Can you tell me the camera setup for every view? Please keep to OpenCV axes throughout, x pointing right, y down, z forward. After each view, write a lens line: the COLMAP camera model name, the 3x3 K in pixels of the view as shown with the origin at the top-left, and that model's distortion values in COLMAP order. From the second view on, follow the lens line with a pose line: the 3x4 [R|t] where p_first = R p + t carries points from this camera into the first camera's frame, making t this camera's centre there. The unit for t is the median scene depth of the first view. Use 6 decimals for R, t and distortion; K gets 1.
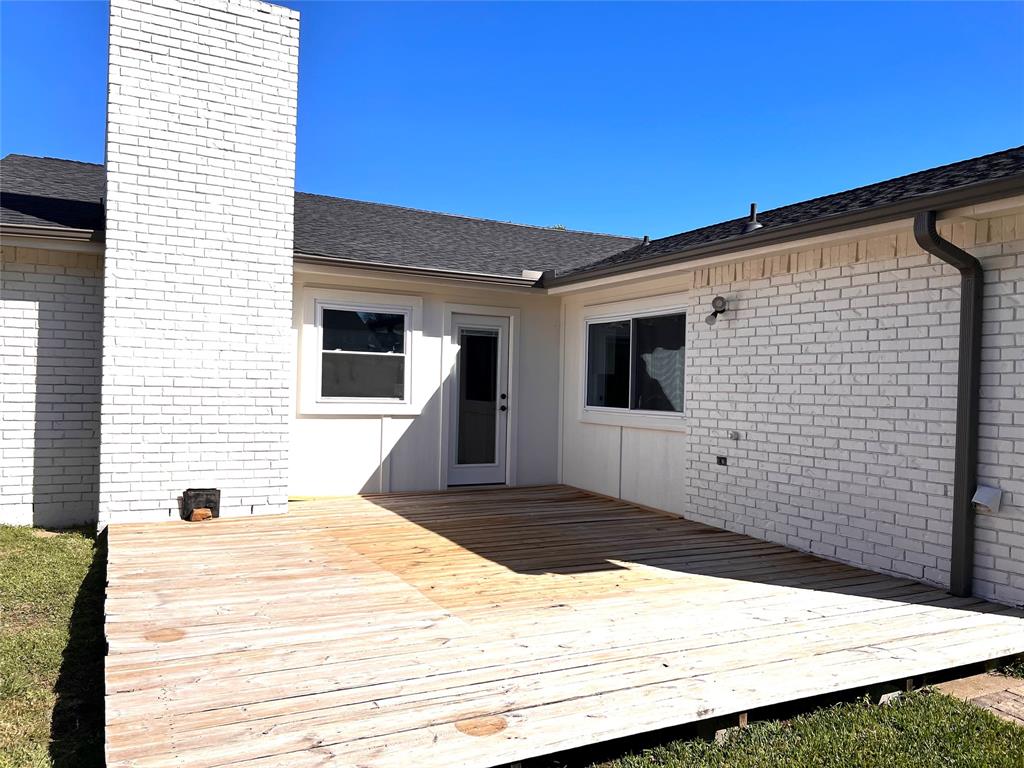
lens RADIAL K [[782.7, 0, 515.5], [0, 782.7, 384.3], [0, 0, 1]] dist [0.036791, -0.048297]
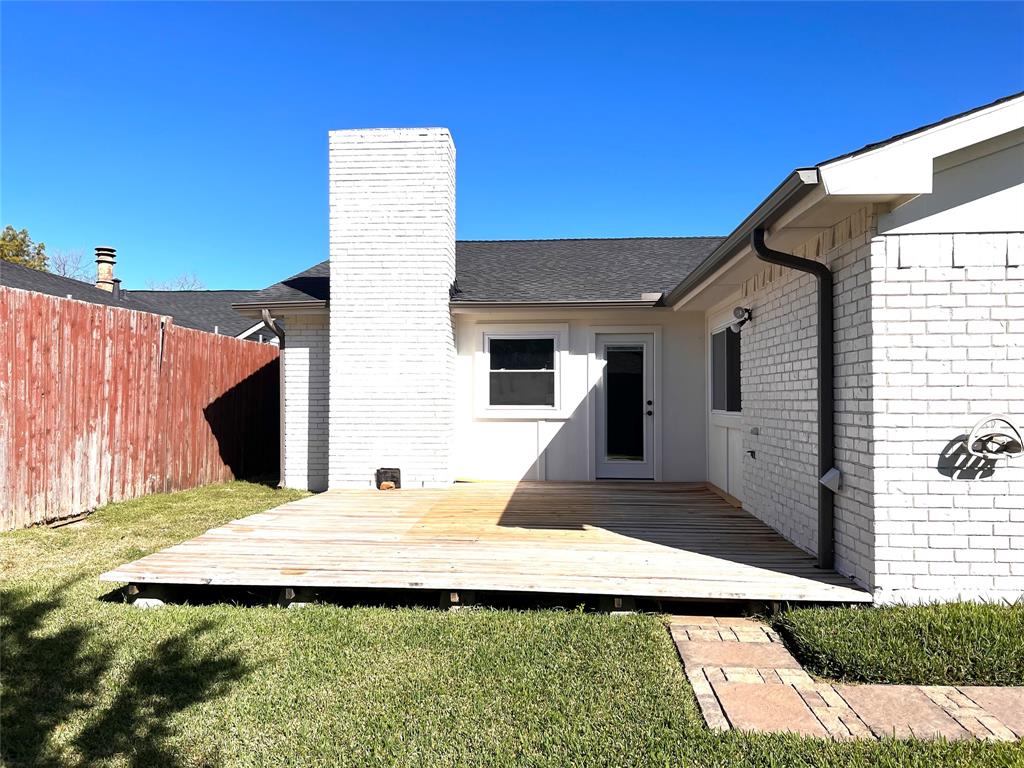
lens RADIAL K [[782.7, 0, 510.2], [0, 782.7, 387.4], [0, 0, 1]] dist [0.036791, -0.048297]
pose [[0.848313, -0.033401, -0.528441, 0.473863], [0.022305, 0.999377, -0.027361, 0.022458], [0.529025, 0.011424, 0.848529, -0.101151]]
